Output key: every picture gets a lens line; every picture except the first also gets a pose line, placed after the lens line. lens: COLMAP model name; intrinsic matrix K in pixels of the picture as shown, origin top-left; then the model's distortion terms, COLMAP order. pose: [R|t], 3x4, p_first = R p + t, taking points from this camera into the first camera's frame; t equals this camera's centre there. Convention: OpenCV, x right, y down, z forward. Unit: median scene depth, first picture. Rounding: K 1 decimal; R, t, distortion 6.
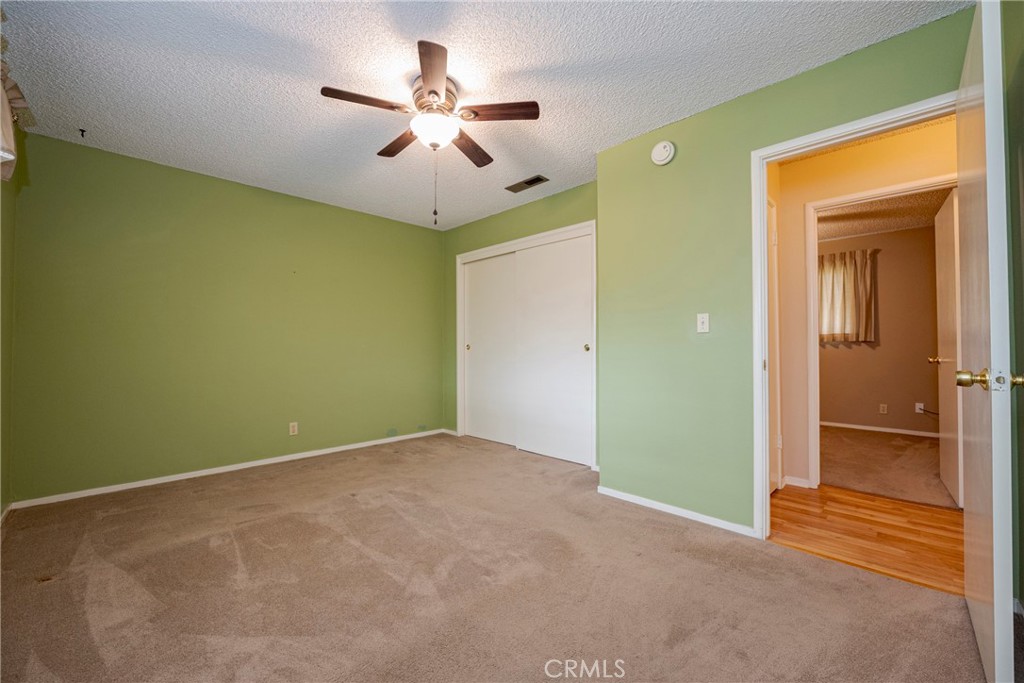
lens RADIAL K [[406.0, 0, 510.1], [0, 406.0, 341.2], [0, 0, 1]] dist [-0.013554, 0.000807]
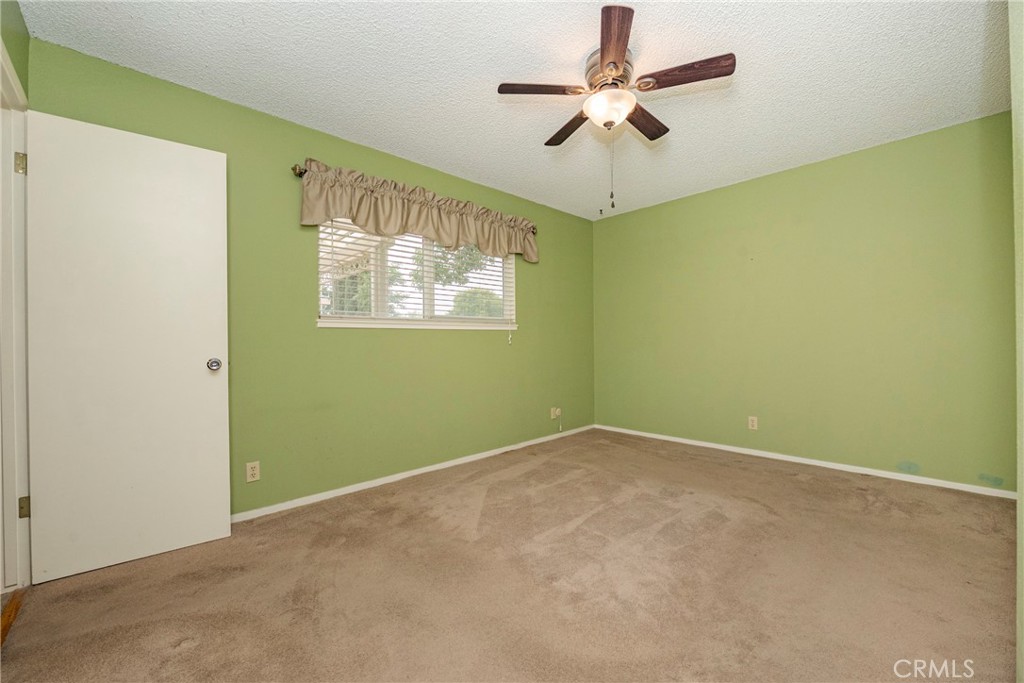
lens RADIAL K [[406.0, 0, 510.1], [0, 406.0, 341.2], [0, 0, 1]] dist [-0.013554, 0.000807]
pose [[-0.029688, 0.004236, -0.999550, 0.750244], [0.025136, 0.999678, 0.003490, 0.008103], [0.999243, -0.025021, -0.029785, 0.783050]]
